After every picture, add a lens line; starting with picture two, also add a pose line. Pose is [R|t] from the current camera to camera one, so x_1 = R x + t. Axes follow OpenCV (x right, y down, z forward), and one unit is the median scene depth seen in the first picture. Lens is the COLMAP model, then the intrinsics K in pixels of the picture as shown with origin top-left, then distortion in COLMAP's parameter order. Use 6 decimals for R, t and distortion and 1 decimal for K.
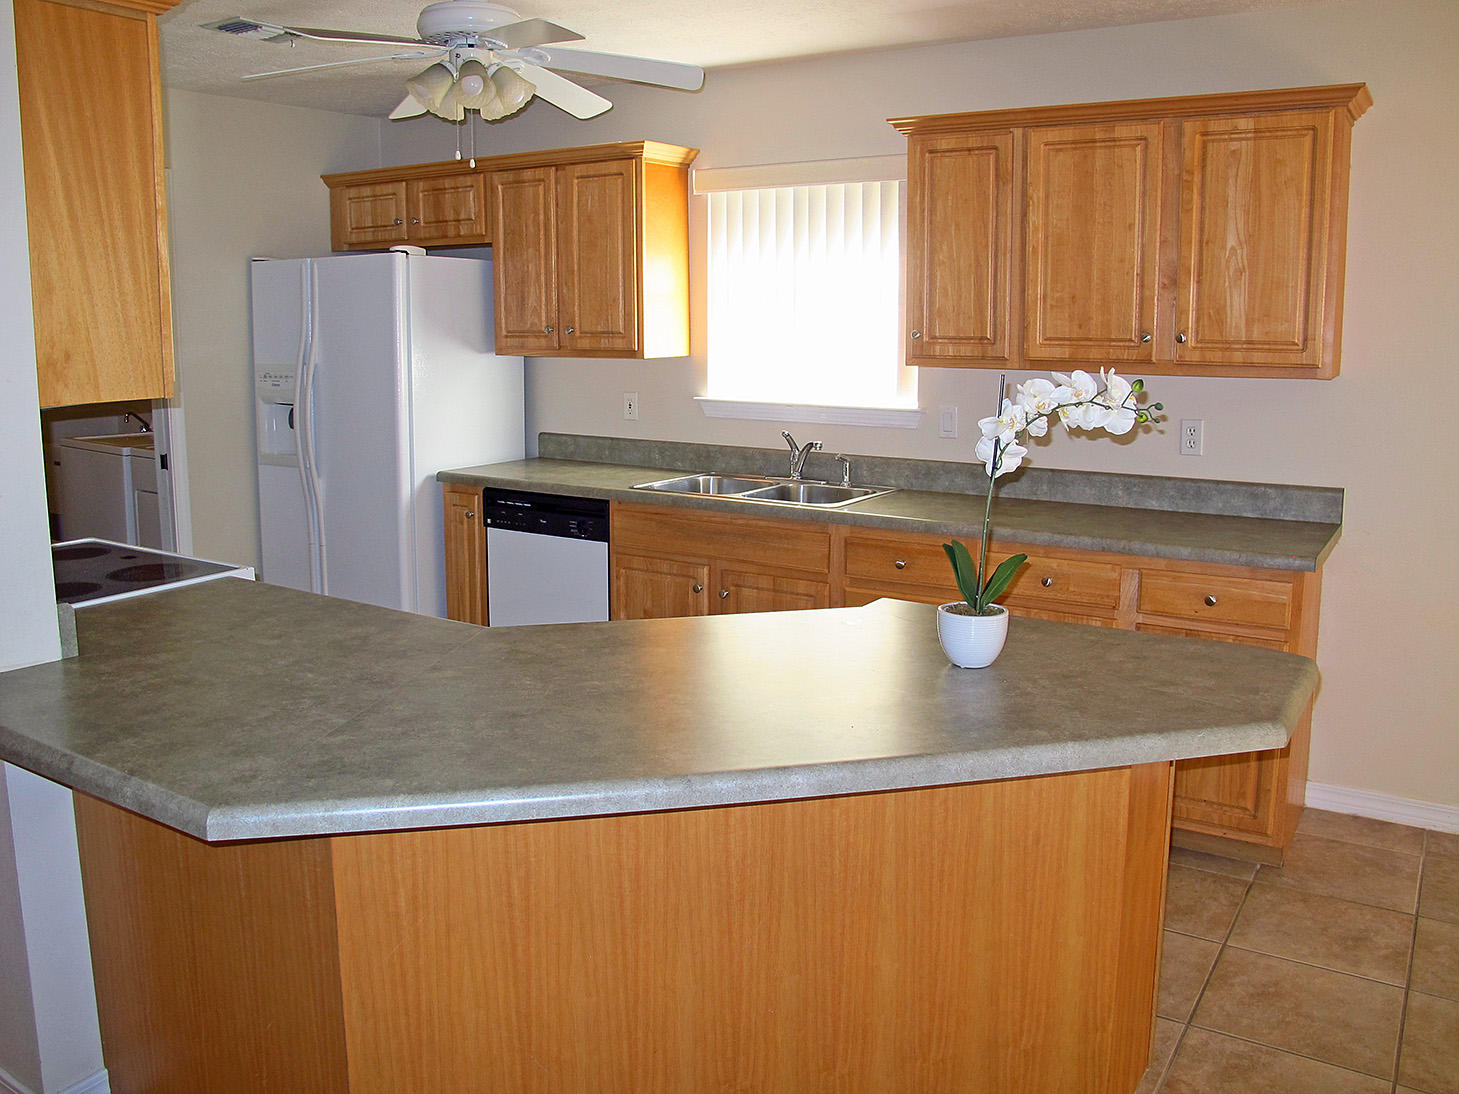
lens RADIAL K [[1224.4, 0, 715.8], [0, 1224.4, 501.2], [0, 0, 1]] dist [-0.152306, 0.101405]
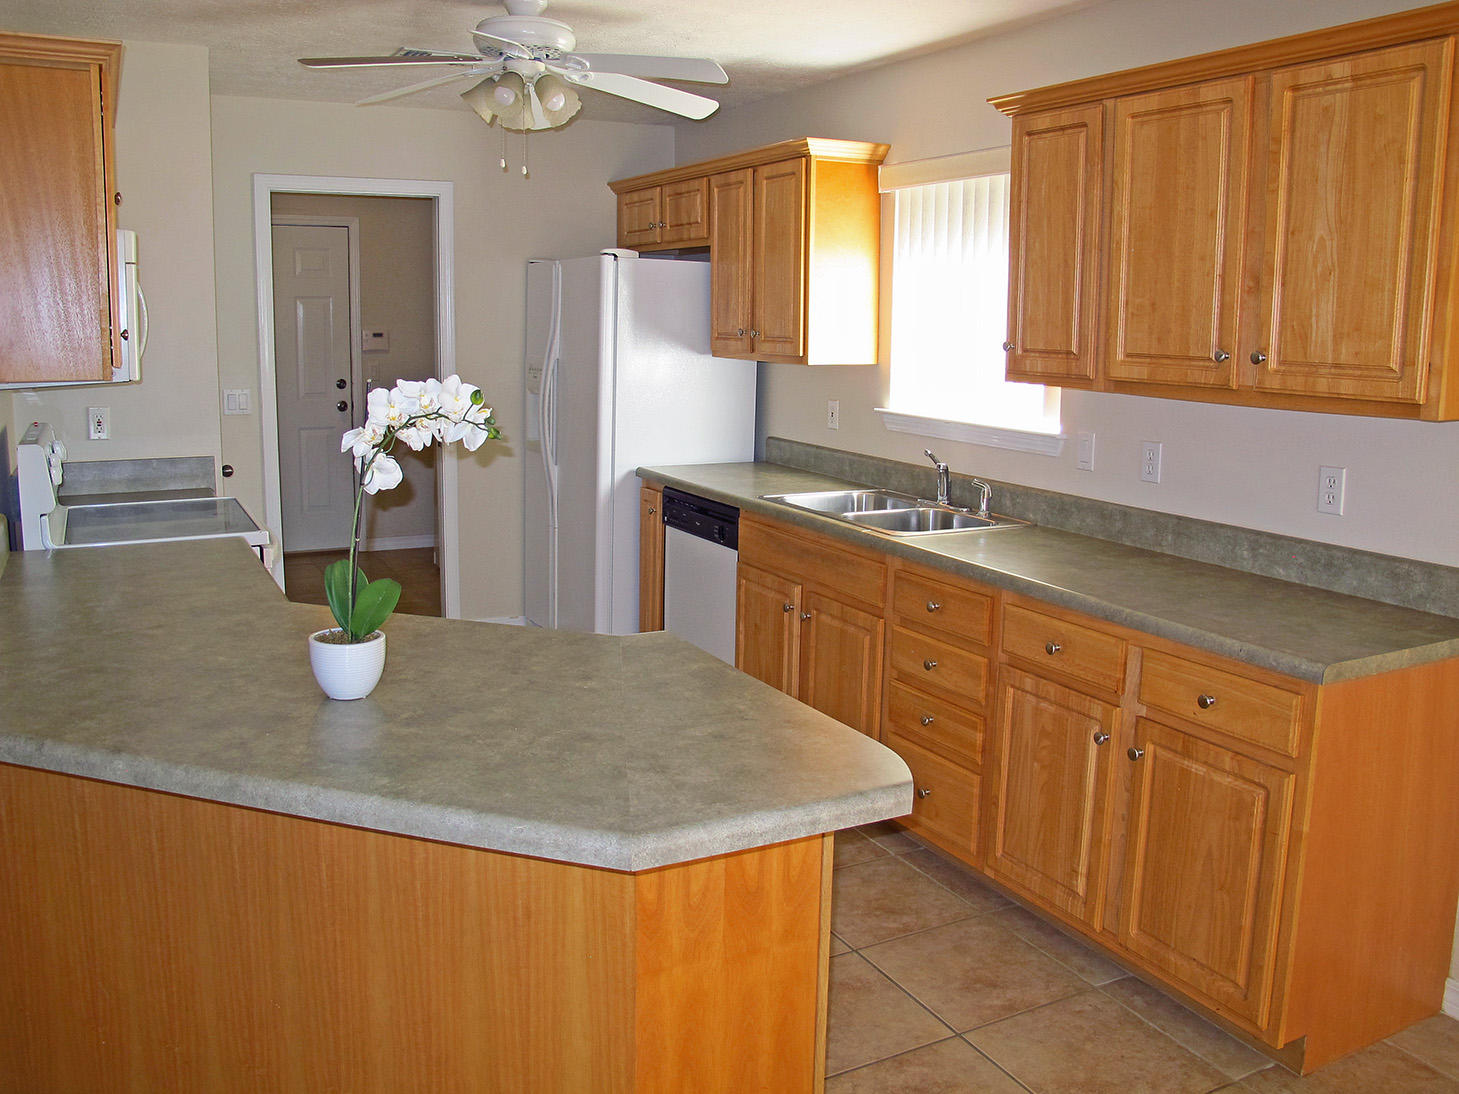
lens RADIAL K [[1224.4, 0, 734.9], [0, 1224.4, 508.1], [0, 0, 1]] dist [-0.152306, 0.101405]
pose [[0.872344, 0.088865, -0.480748, 0.433152], [-0.088541, 0.995797, 0.023408, -0.026357], [0.480808, 0.022146, 0.876546, 0.158948]]
